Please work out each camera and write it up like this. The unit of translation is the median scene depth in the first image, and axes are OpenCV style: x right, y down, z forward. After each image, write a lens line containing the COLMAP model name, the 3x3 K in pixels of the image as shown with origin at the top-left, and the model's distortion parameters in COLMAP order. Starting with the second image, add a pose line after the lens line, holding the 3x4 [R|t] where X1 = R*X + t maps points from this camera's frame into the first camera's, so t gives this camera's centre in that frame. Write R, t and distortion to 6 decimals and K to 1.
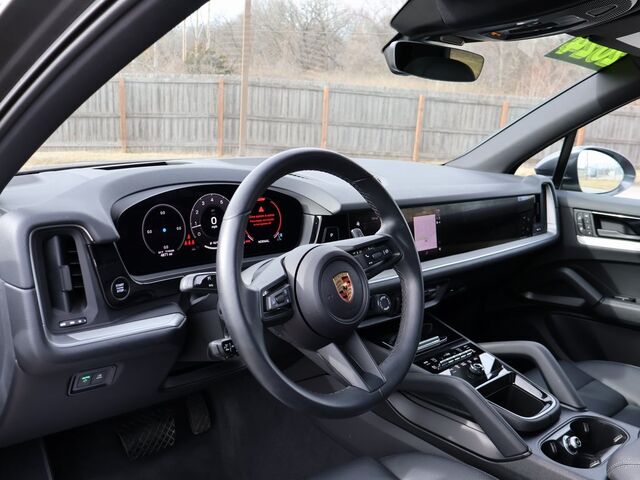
lens RADIAL K [[607.4, 0, 320.0], [0, 607.4, 240.0], [0, 0, 1]] dist [-0.008742, -0.003248]
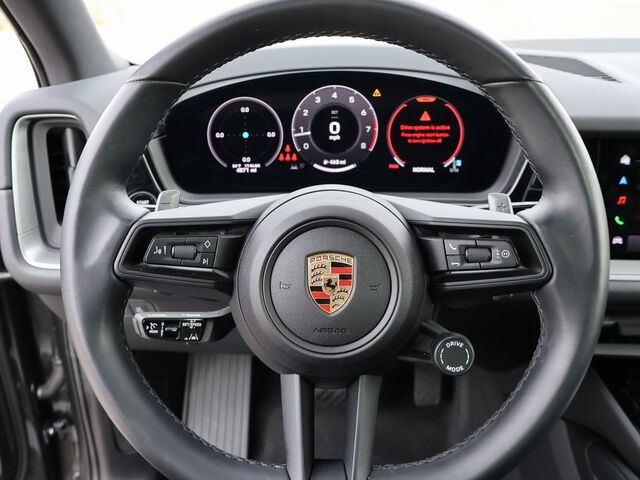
lens RADIAL K [[607.4, 0, 320.0], [0, 607.4, 240.0], [0, 0, 1]] dist [-0.008742, -0.003248]
pose [[0.687047, 0.209960, -0.695617, 0.300487], [-0.099299, 0.975491, 0.196360, -0.041976], [0.719796, -0.065835, 0.691057, 0.542215]]
